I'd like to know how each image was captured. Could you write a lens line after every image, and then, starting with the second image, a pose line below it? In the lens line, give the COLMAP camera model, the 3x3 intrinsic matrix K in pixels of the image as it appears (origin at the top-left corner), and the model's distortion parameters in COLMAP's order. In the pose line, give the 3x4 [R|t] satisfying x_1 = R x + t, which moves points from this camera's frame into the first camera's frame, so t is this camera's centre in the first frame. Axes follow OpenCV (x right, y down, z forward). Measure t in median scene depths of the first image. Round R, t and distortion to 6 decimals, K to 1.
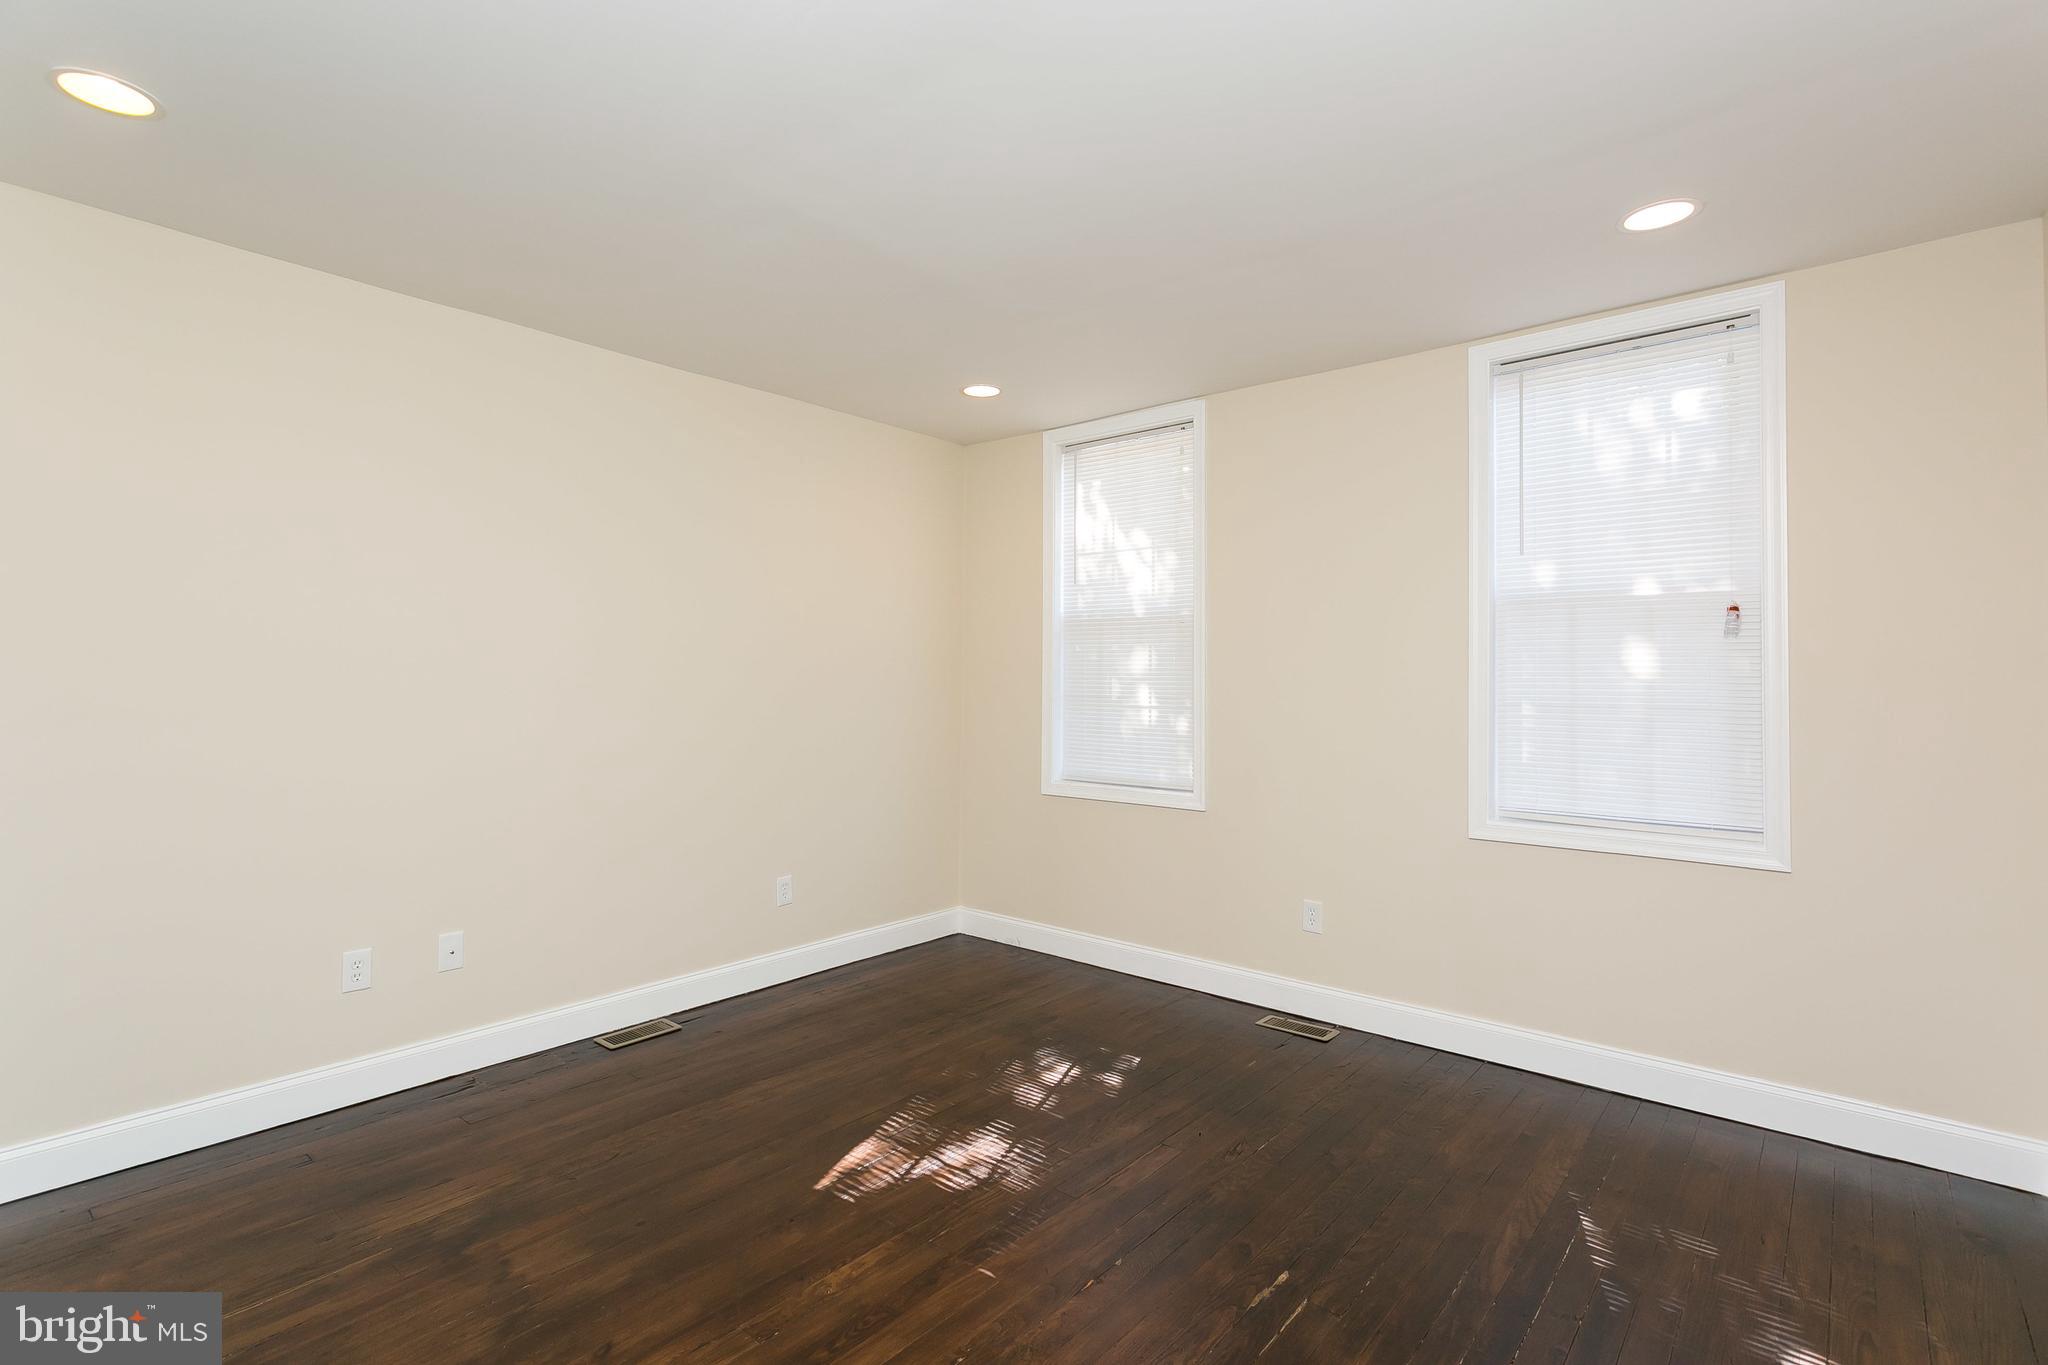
lens RADIAL K [[969.3, 0, 1015.7], [0, 969.3, 684.2], [0, 0, 1]] dist [0.005479, 0.000606]
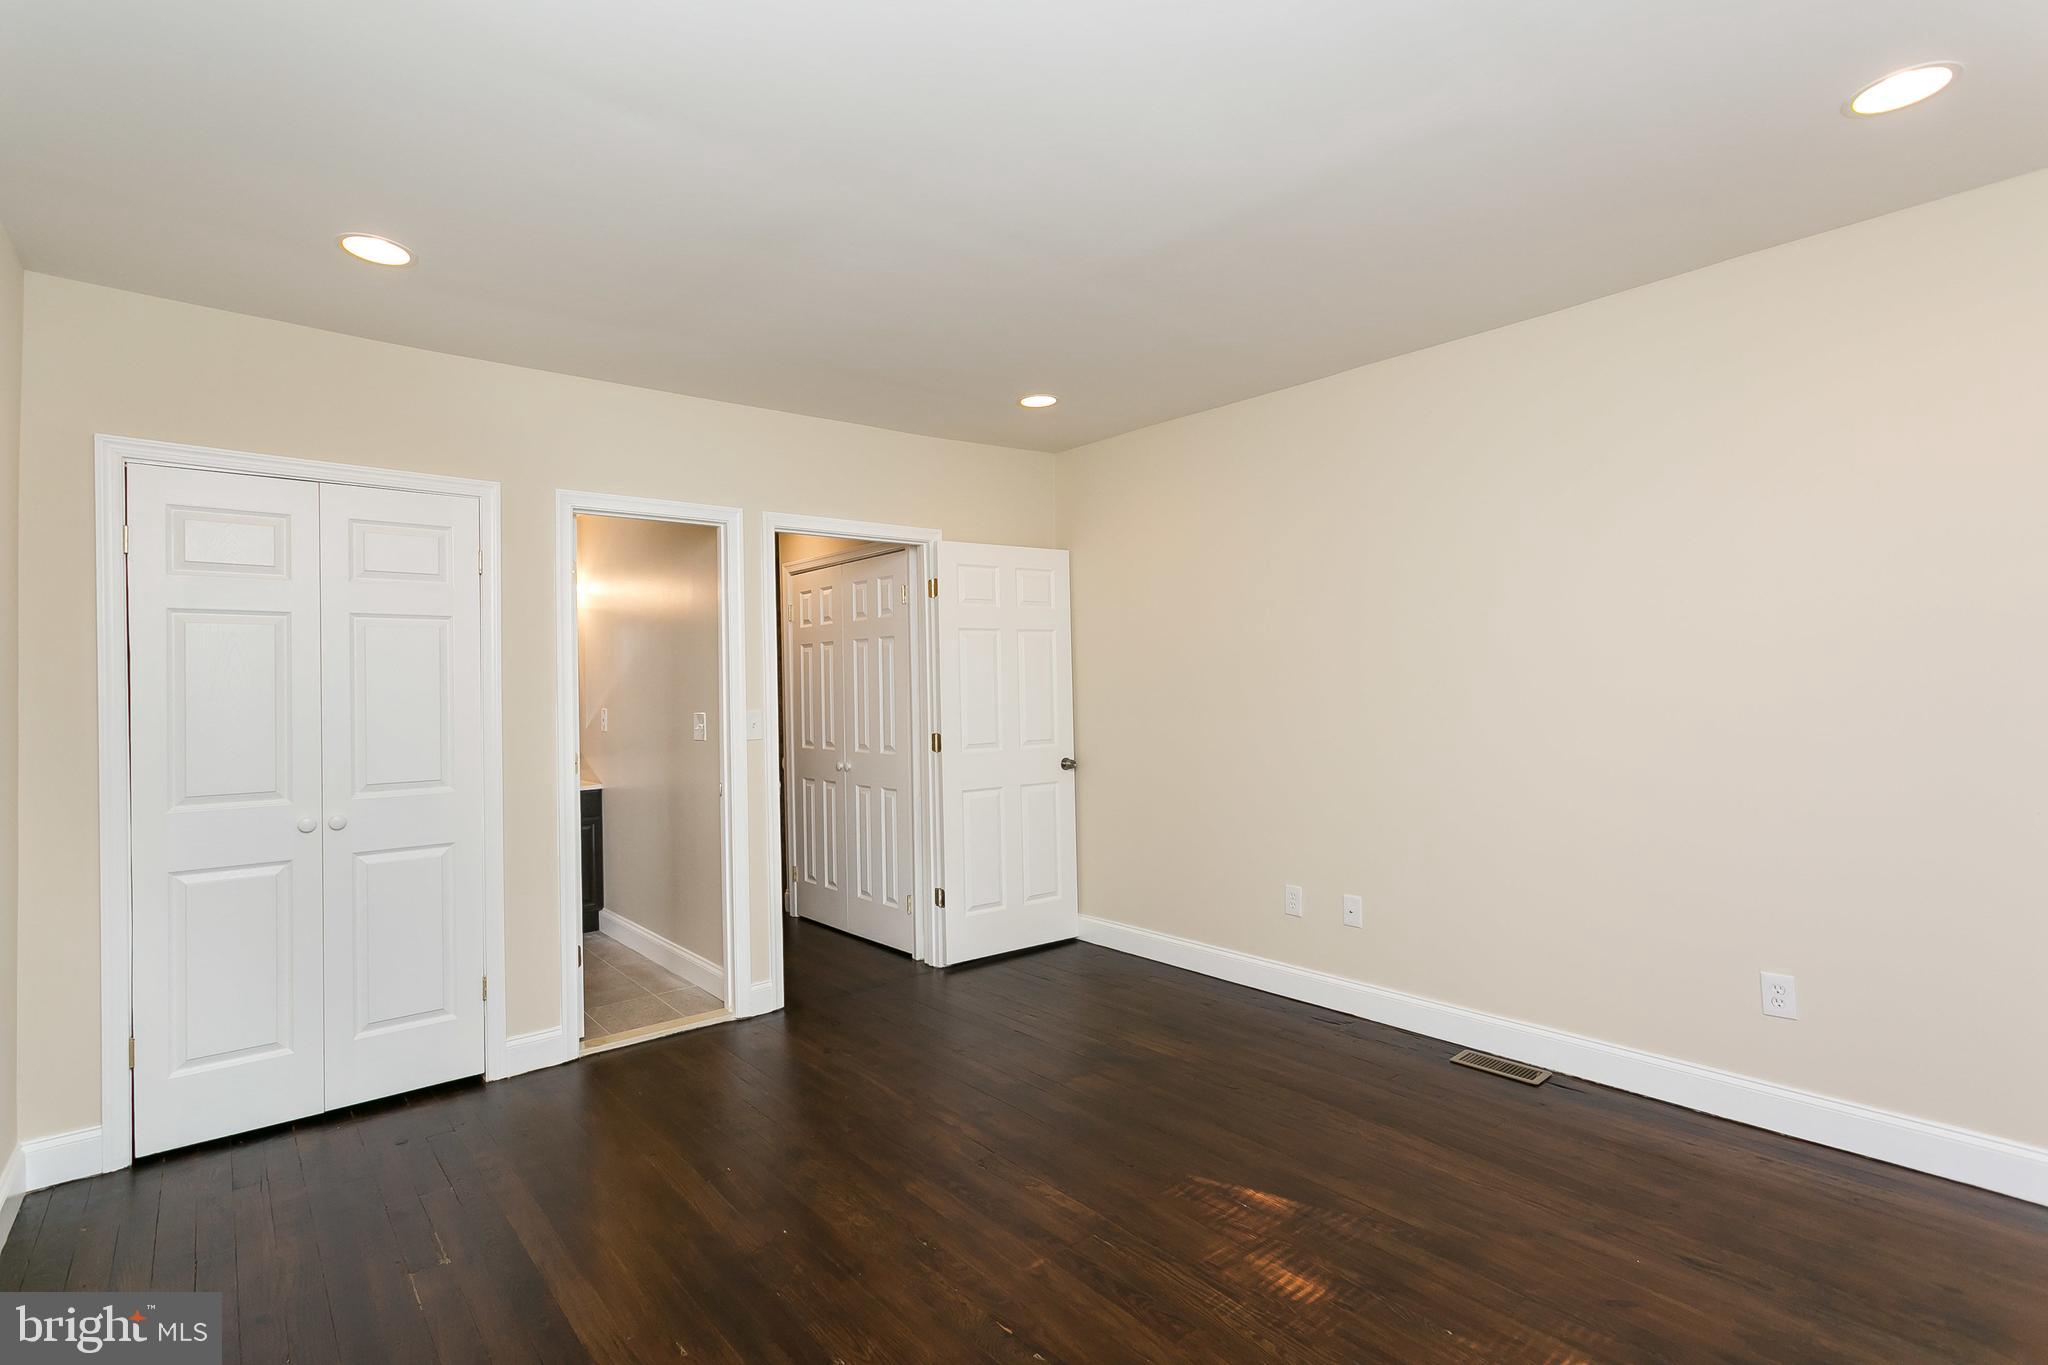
lens RADIAL K [[969.3, 0, 1016.3], [0, 969.3, 685.4], [0, 0, 1]] dist [0.005479, 0.000606]
pose [[-0.163429, -0.009922, -0.986505, 0.672026], [0.003415, 0.999938, -0.010623, 0.006715], [0.986549, -0.005105, -0.163385, 0.784482]]
